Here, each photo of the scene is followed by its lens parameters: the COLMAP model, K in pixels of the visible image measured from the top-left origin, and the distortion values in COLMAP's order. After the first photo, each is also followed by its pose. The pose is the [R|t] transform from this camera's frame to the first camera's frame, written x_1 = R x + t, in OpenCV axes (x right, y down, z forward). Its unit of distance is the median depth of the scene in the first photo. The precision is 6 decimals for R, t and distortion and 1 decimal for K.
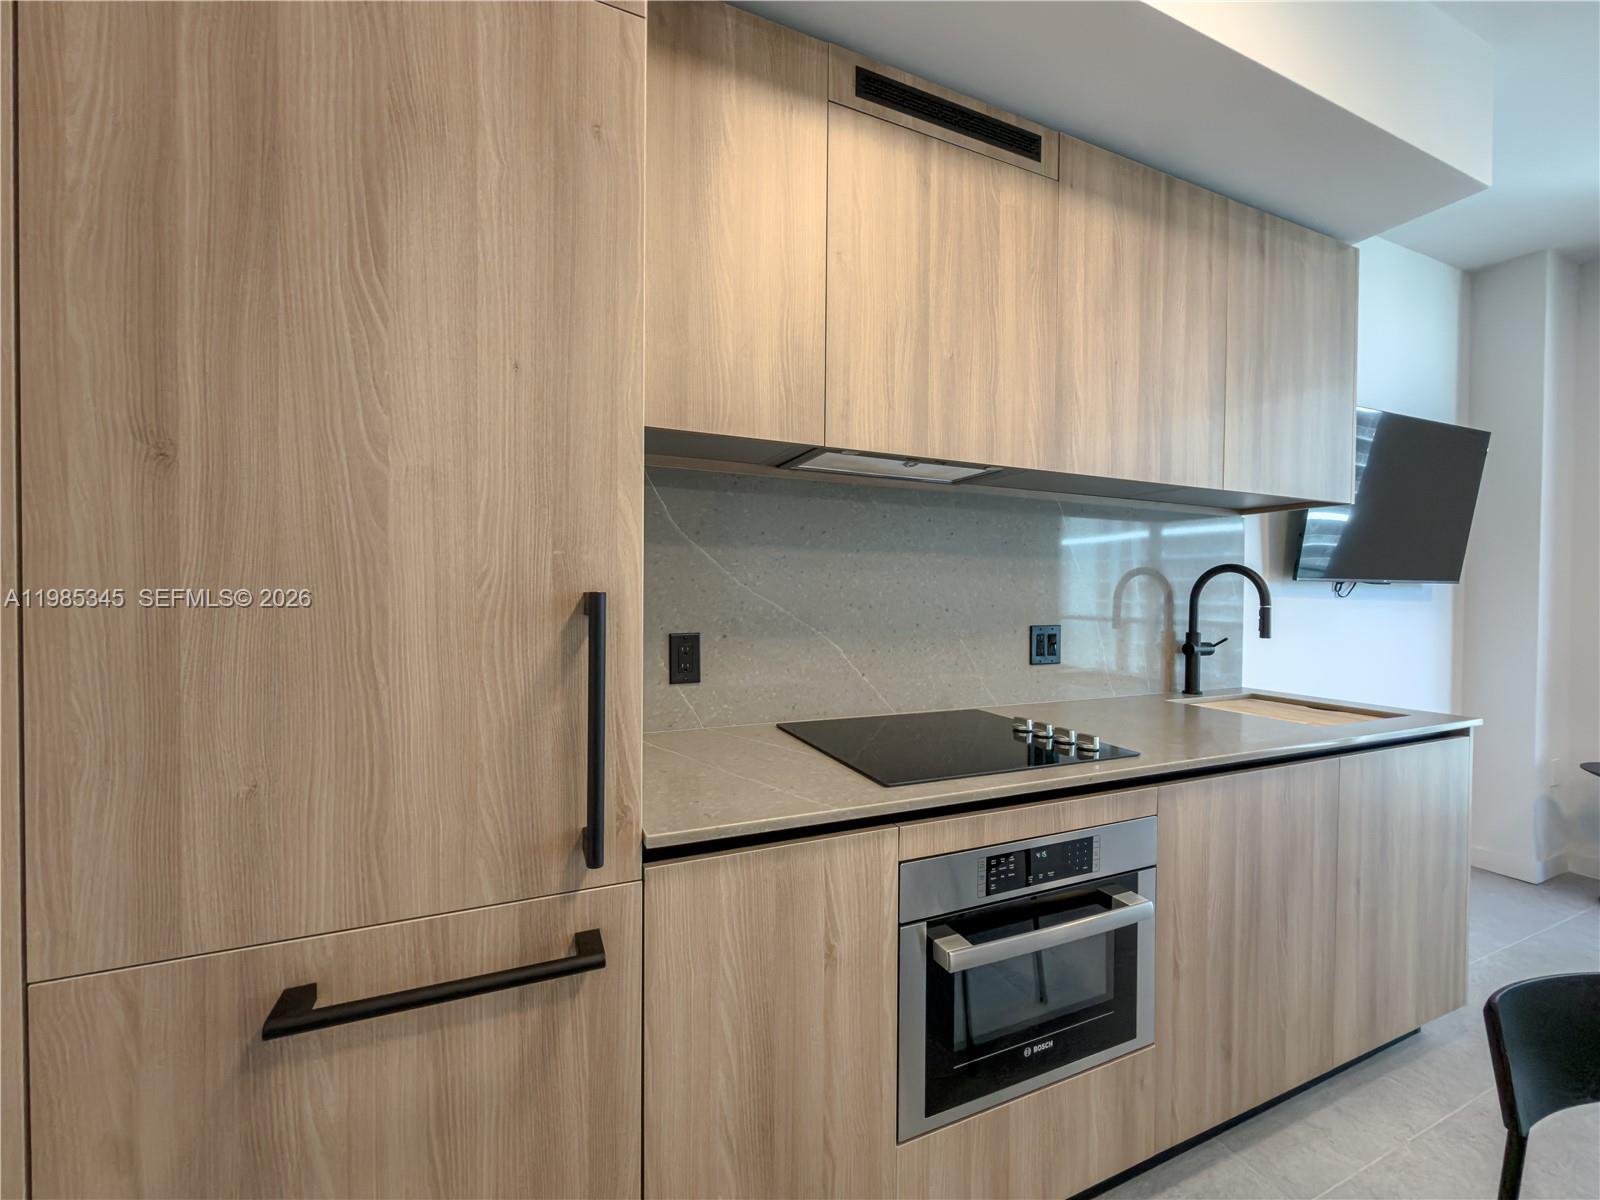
lens RADIAL K [[651.6, 0, 794.8], [0, 651.6, 594.4], [0, 0, 1]] dist [-0.001446, 0.000518]
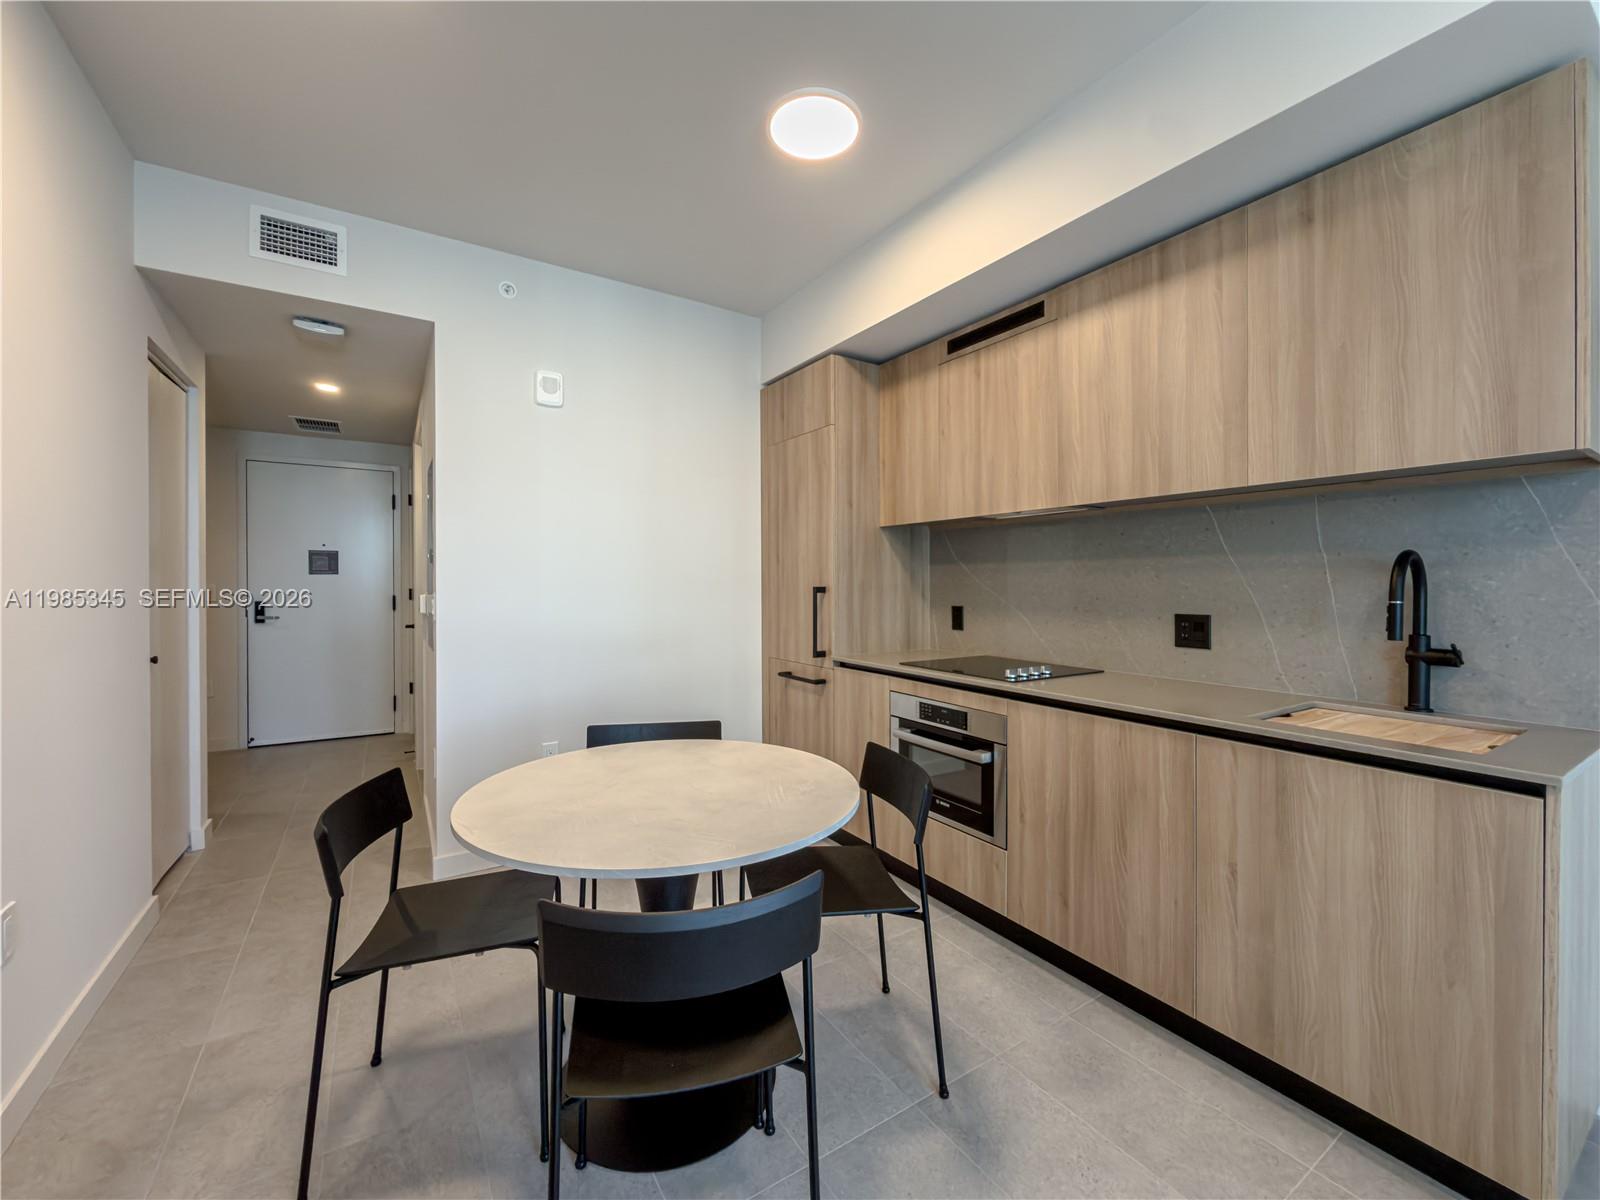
lens RADIAL K [[651.6, 0, 797.0], [0, 651.6, 590.4], [0, 0, 1]] dist [-0.001446, 0.000518]
pose [[0.147711, 0.001470, -0.989030, 2.432682], [-0.004116, 0.999991, 0.000872, 0.010422], [0.989022, 0.003942, 0.147715, 0.221834]]
